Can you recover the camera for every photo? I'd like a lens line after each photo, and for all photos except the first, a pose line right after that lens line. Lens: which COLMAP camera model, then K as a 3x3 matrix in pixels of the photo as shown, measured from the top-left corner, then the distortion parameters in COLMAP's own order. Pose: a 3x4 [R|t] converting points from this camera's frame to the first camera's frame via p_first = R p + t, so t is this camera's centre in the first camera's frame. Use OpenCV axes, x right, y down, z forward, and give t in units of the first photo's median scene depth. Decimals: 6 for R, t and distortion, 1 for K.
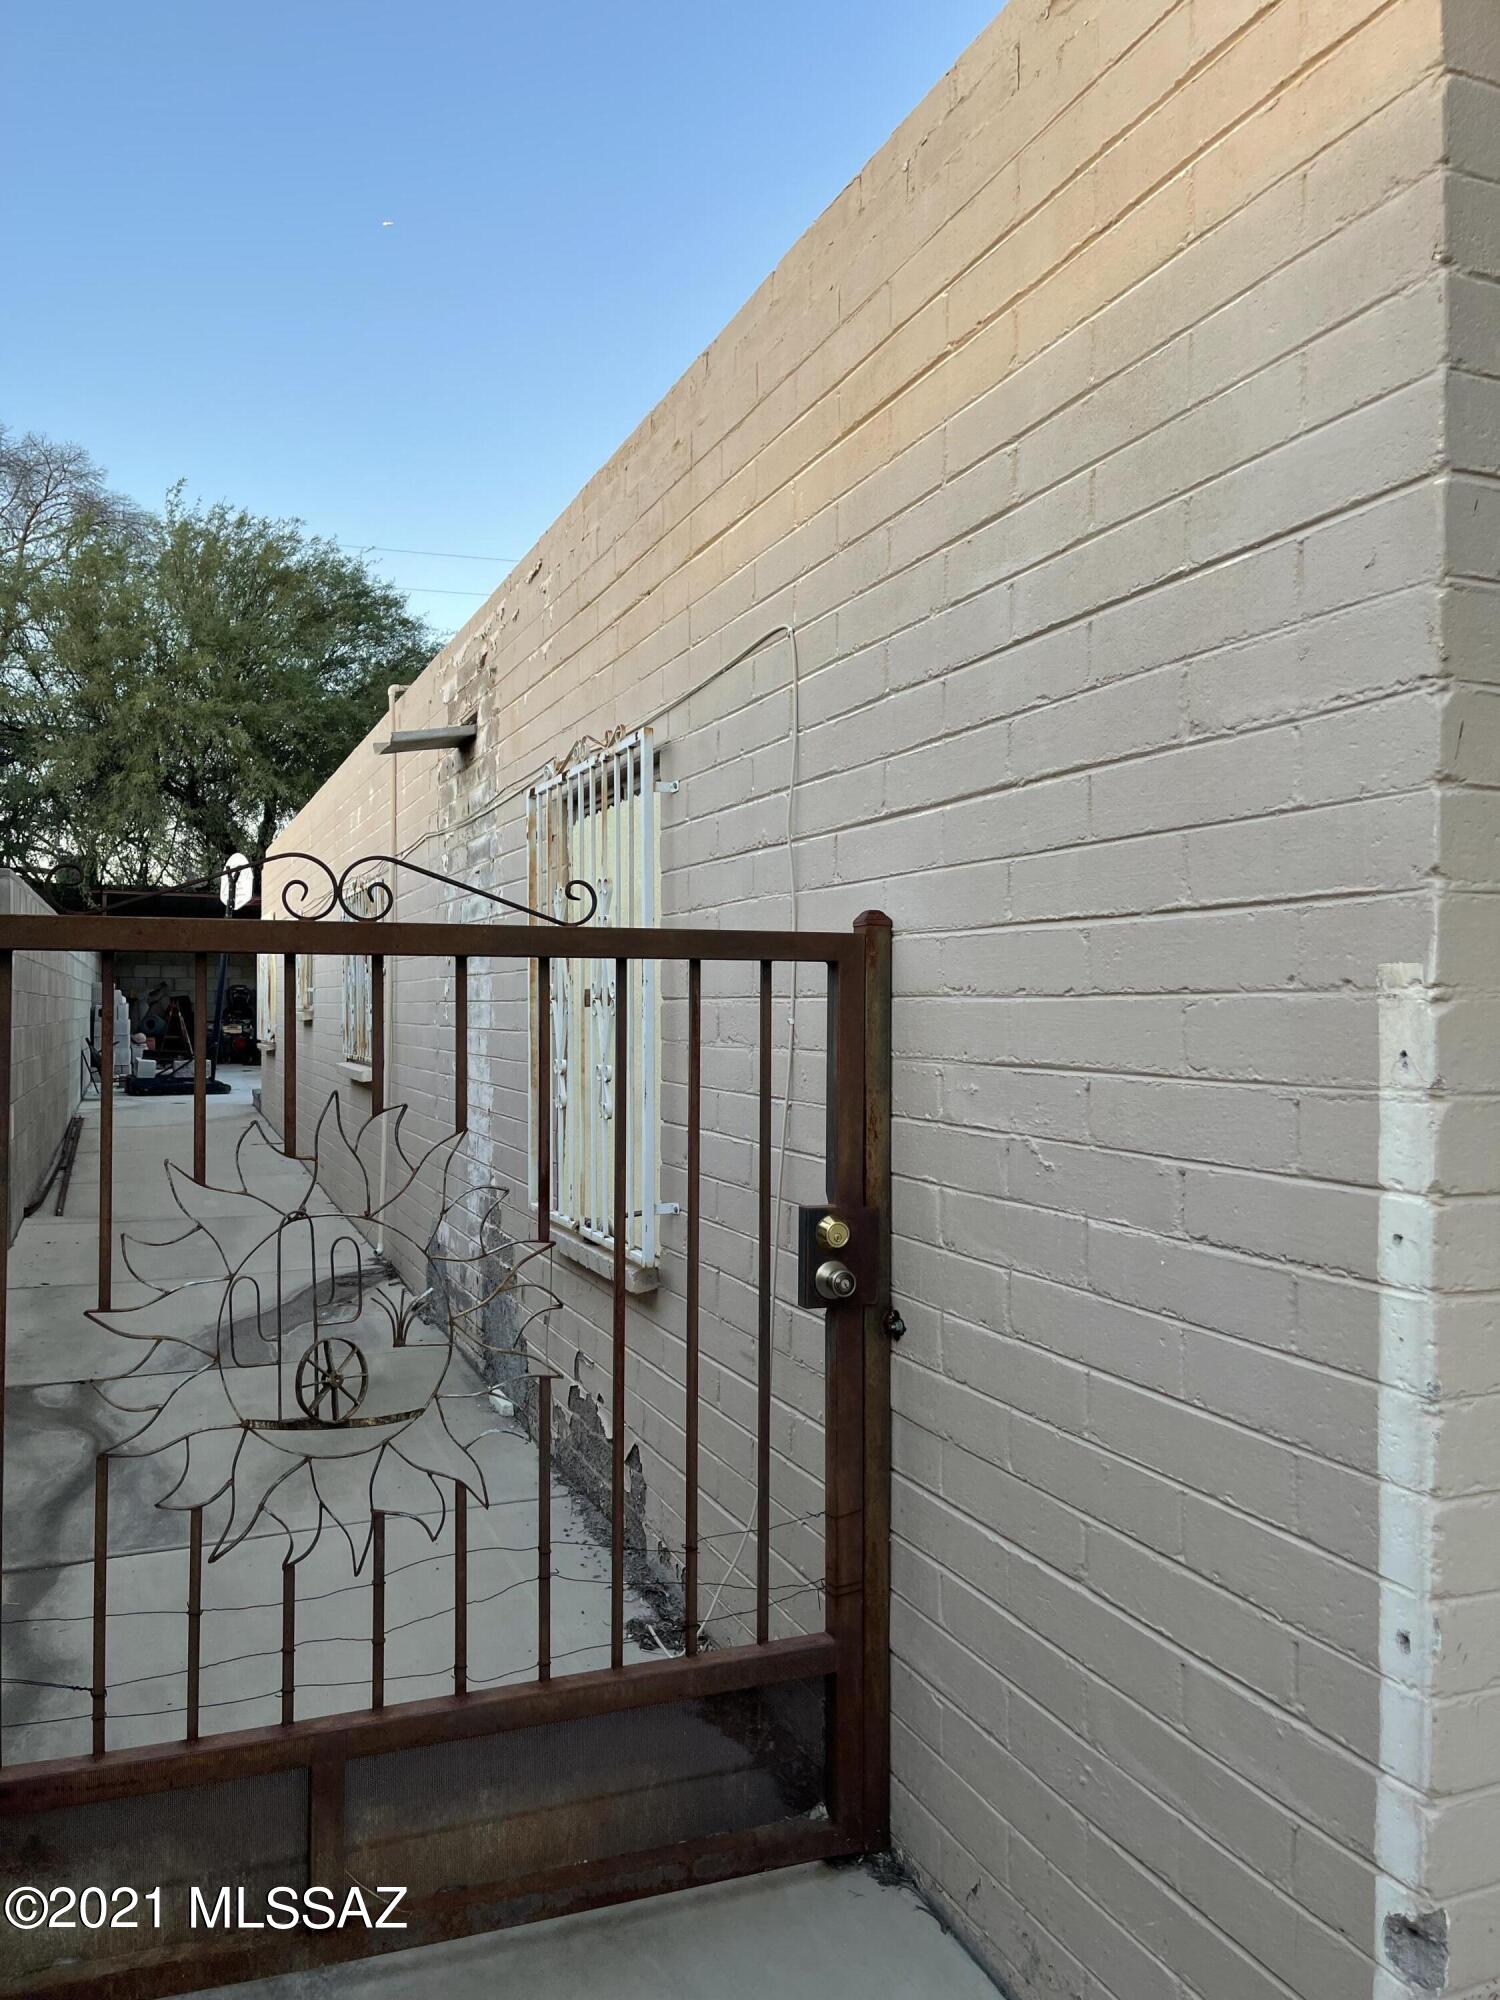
lens RADIAL K [[1503.6, 0, 749.4], [0, 1503.6, 1005.4], [0, 0, 1]] dist [0.062257, -0.088717]
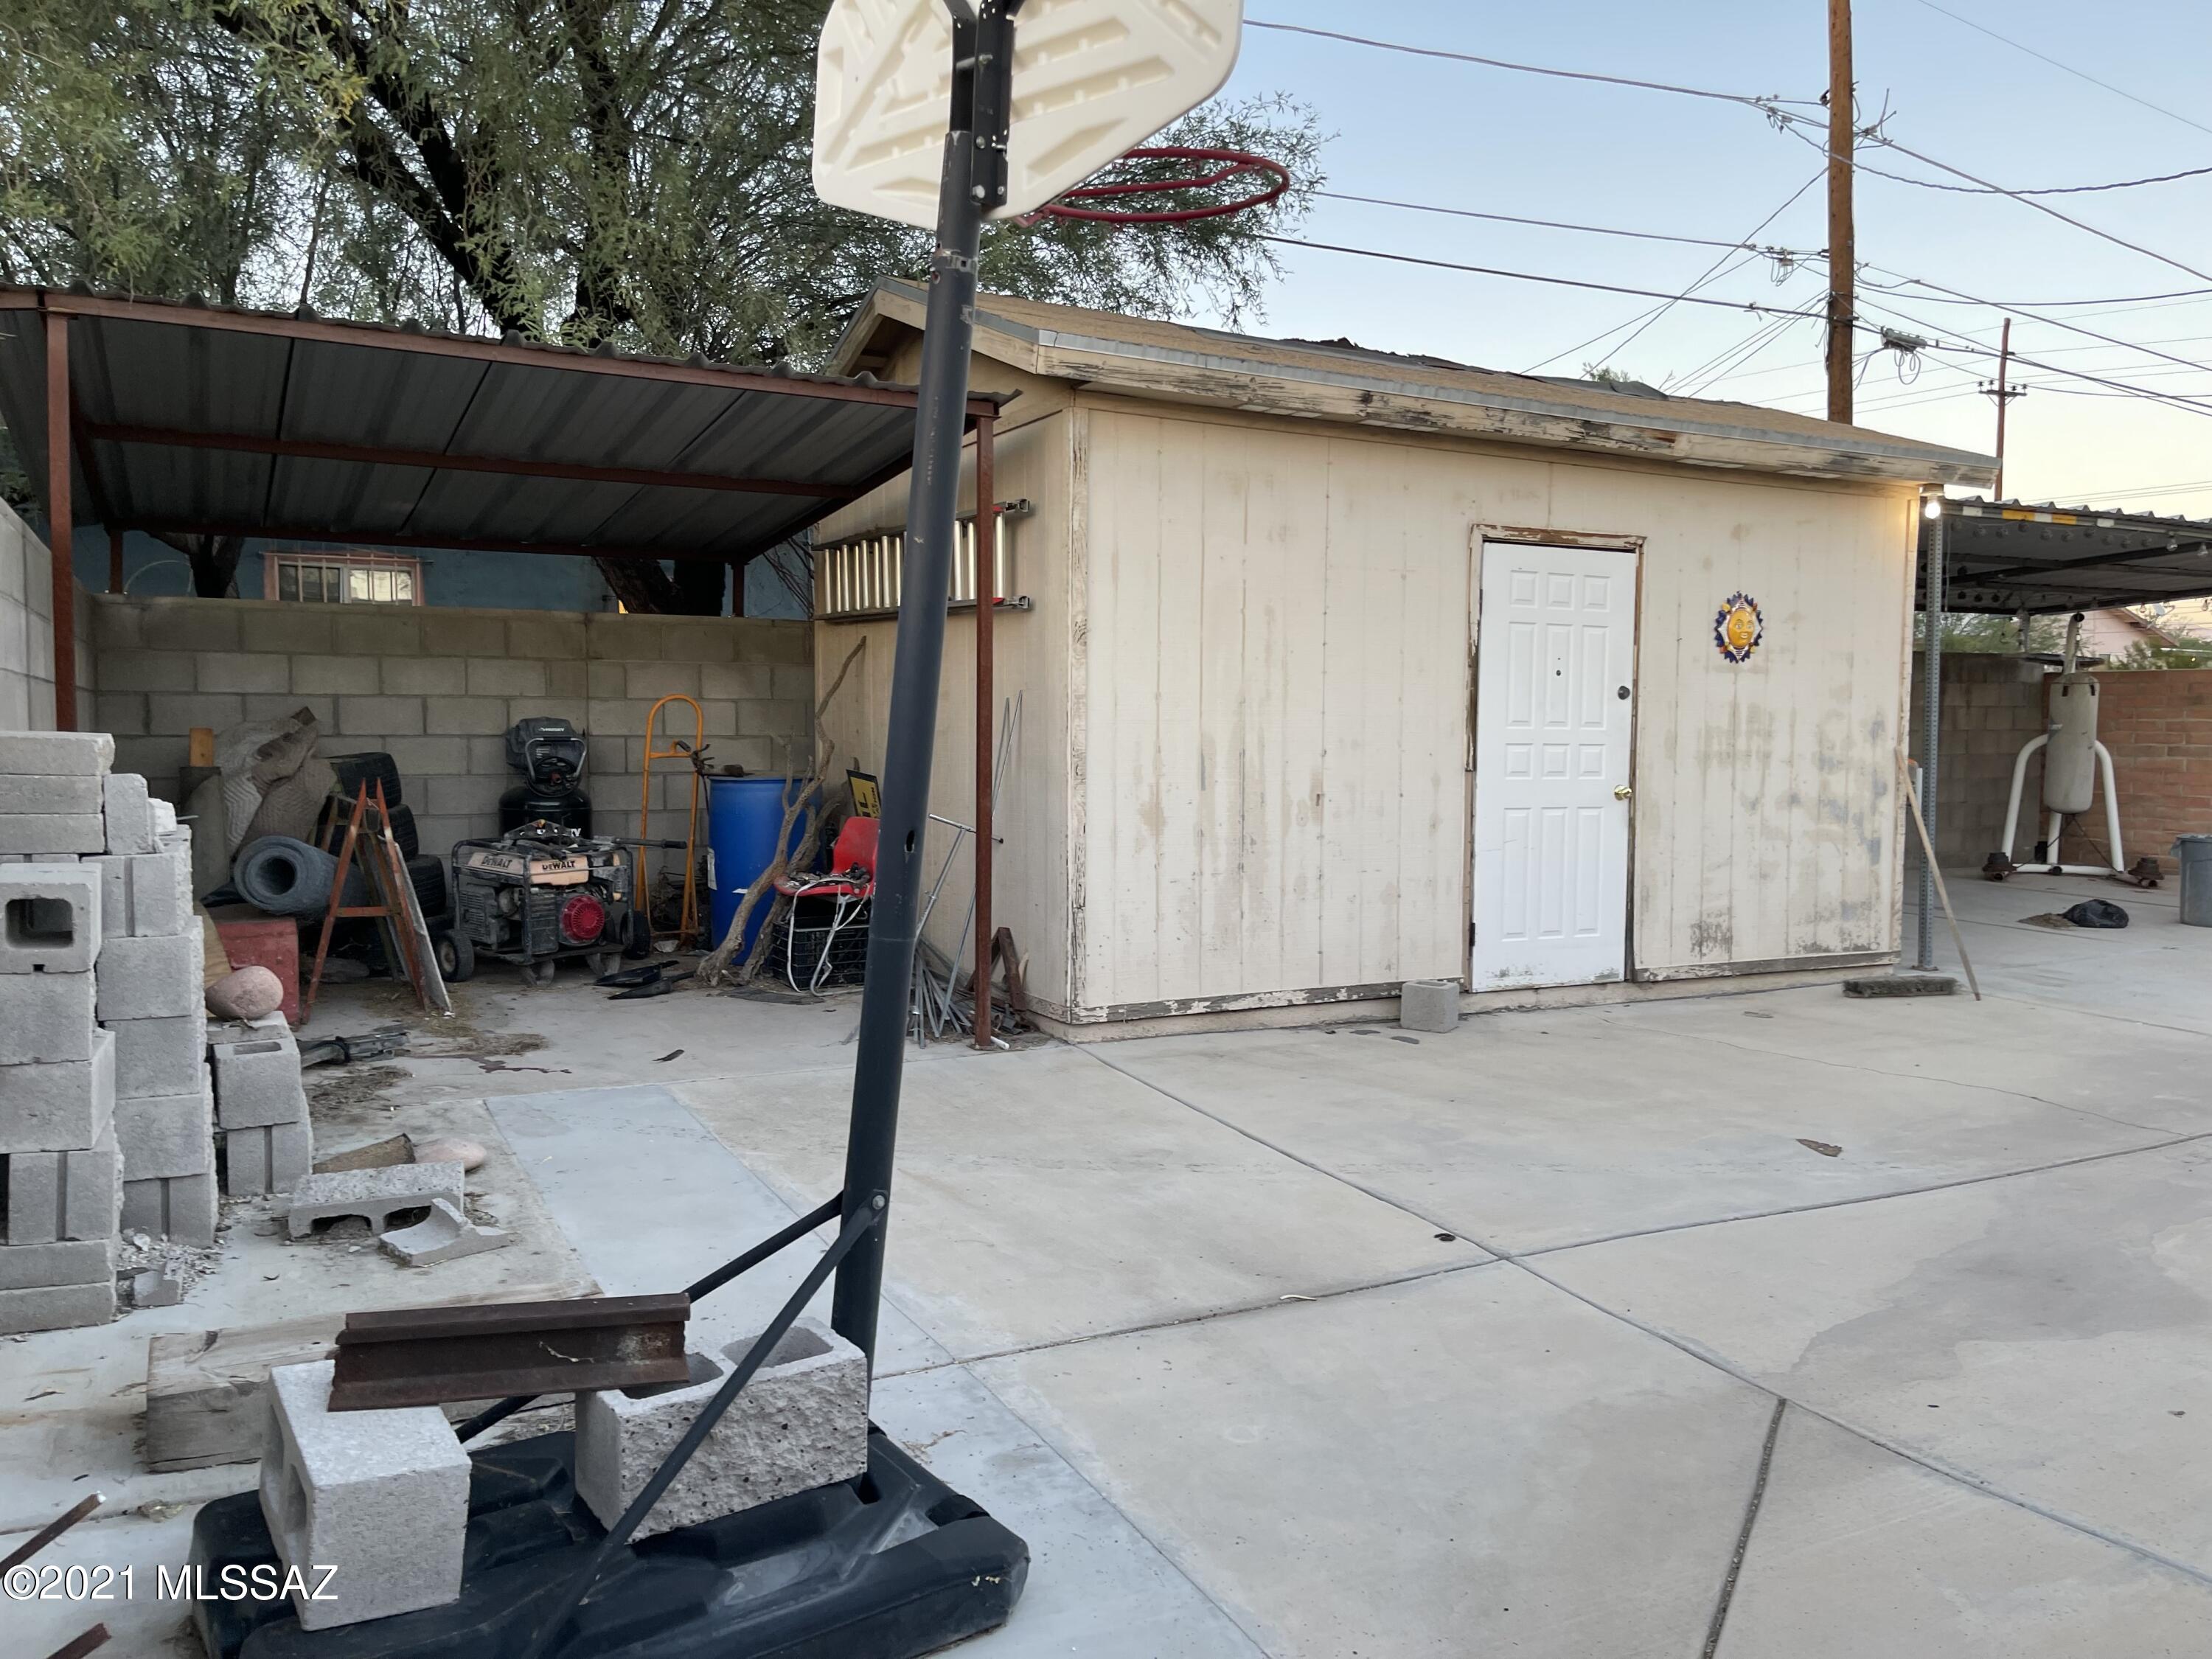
lens RADIAL K [[1663.0, 0, 1102.0], [0, 1663.0, 829.1], [0, 0, 1]] dist [0.062257, -0.088717]
pose [[0.993401, -0.001466, 0.114687, -0.270828], [-0.005113, 0.998358, 0.057047, -0.011365], [-0.114583, -0.057257, 0.991762, 0.657422]]
